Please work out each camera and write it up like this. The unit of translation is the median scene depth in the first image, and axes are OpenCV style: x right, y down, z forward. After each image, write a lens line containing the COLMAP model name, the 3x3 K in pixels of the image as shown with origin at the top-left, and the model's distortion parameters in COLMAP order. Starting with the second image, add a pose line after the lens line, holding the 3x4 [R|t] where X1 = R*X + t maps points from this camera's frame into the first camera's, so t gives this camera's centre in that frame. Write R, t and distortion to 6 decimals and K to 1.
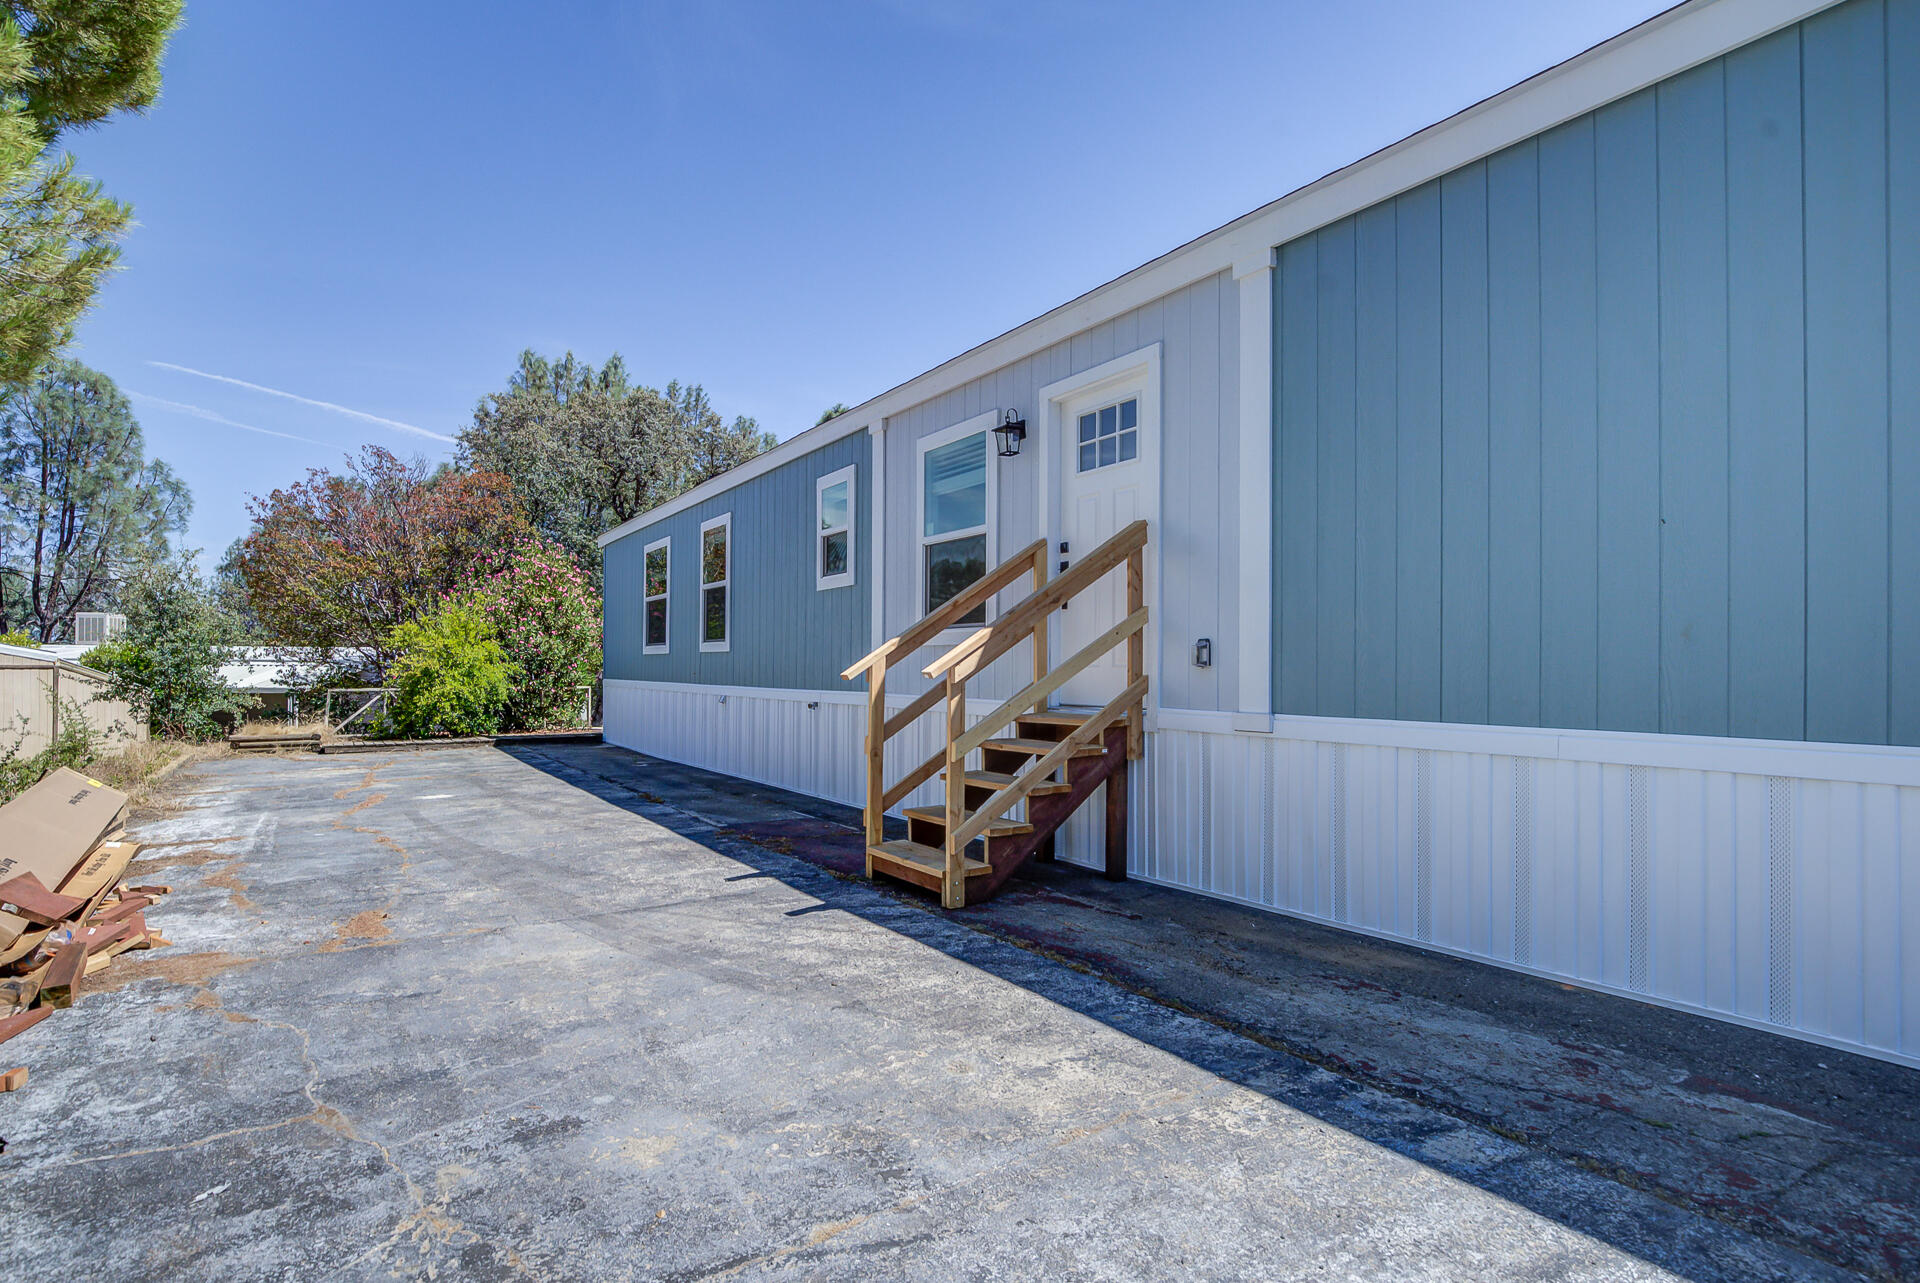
lens RADIAL K [[905.2, 0, 961.0], [0, 905.2, 658.0], [0, 0, 1]] dist [-0.024578, 0.000679]
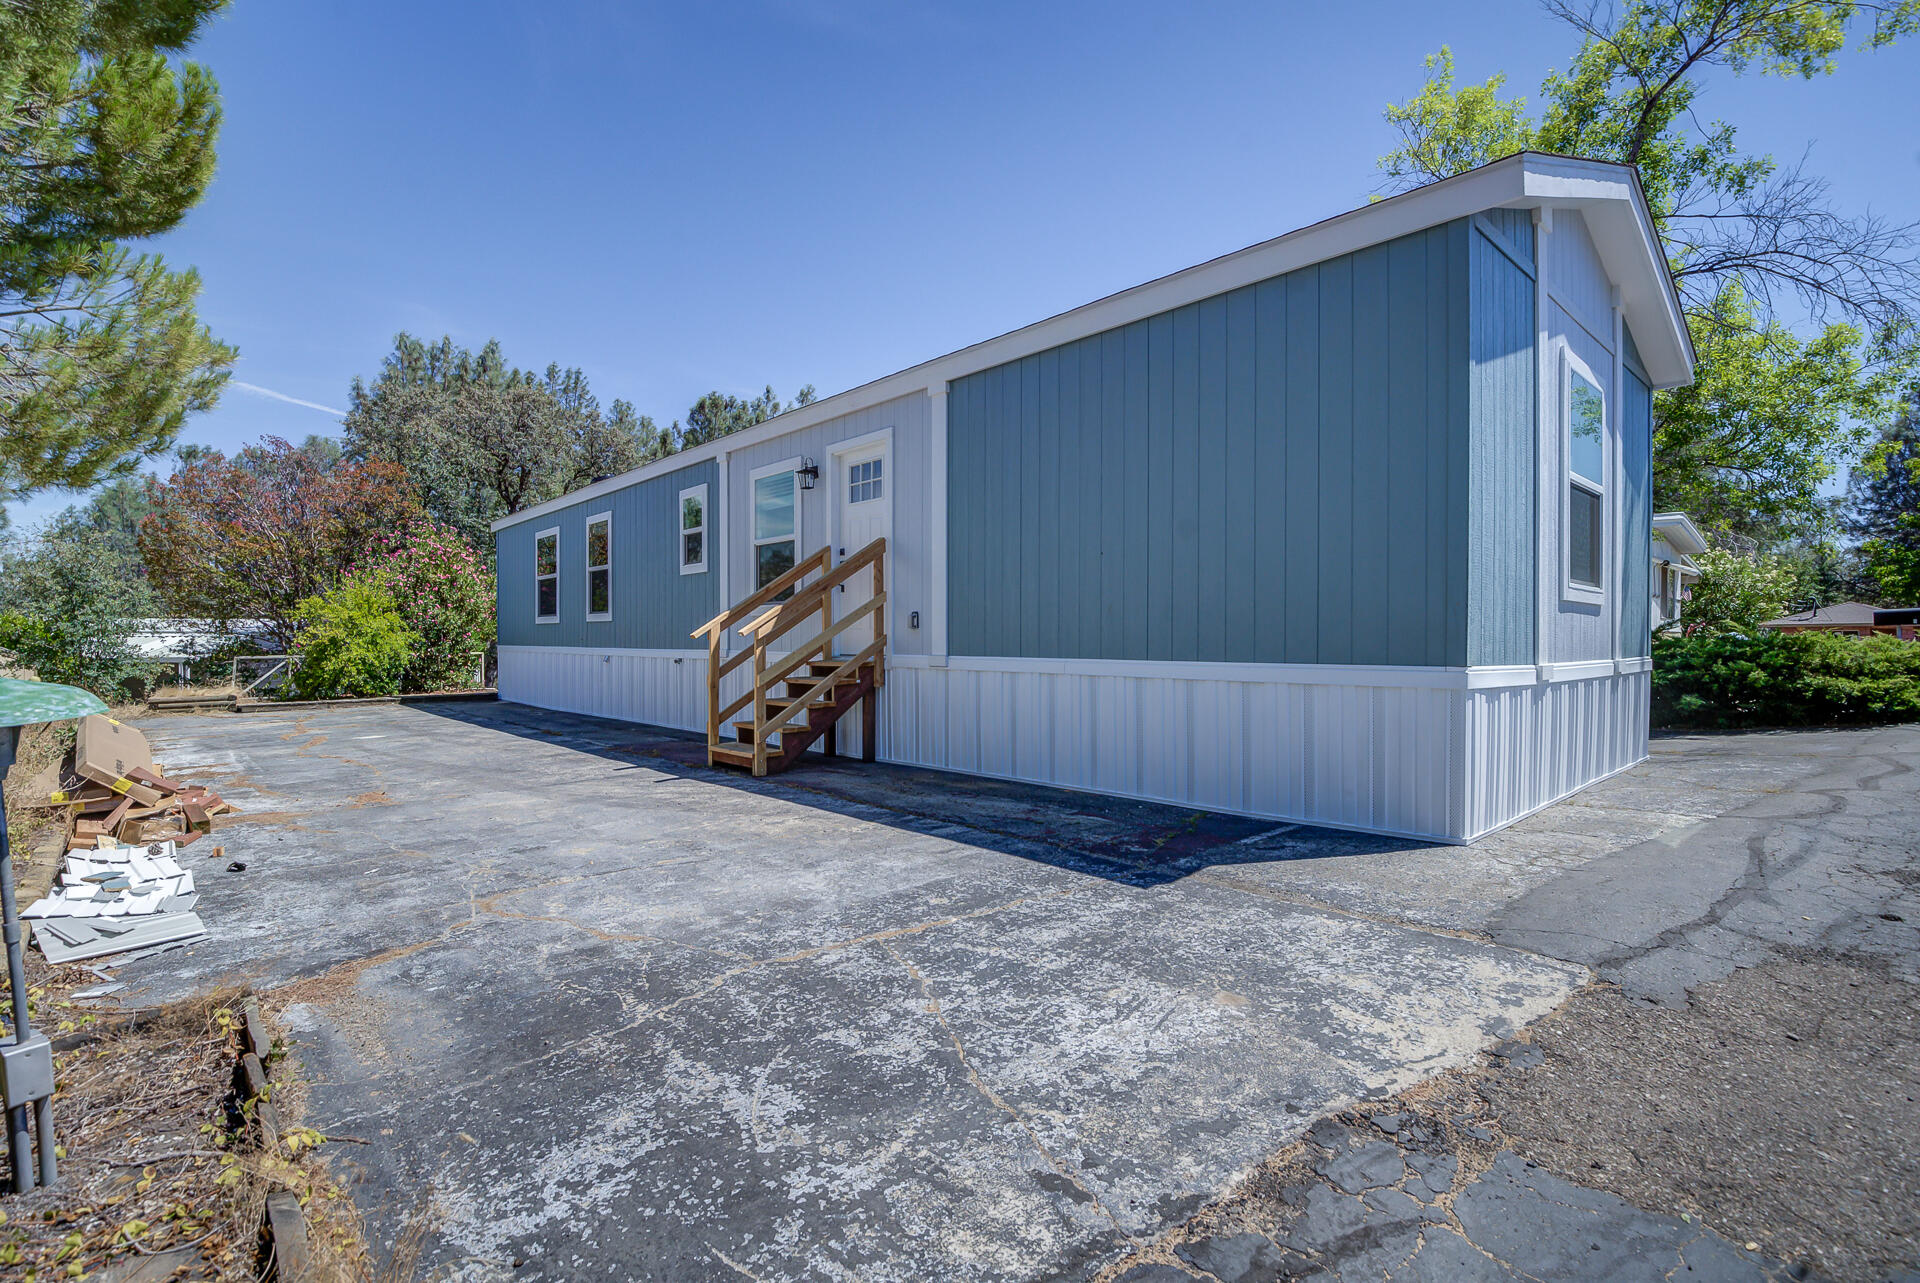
lens RADIAL K [[846.6, 0, 960.0], [0, 846.6, 641.5], [0, 0, 1]] dist [-0.021042, 0.000129]
pose [[0.989553, -0.007398, 0.143980, 0.051758], [0.004867, 0.999828, 0.017921, 0.002486], [-0.144088, -0.017033, 0.989418, -0.221831]]
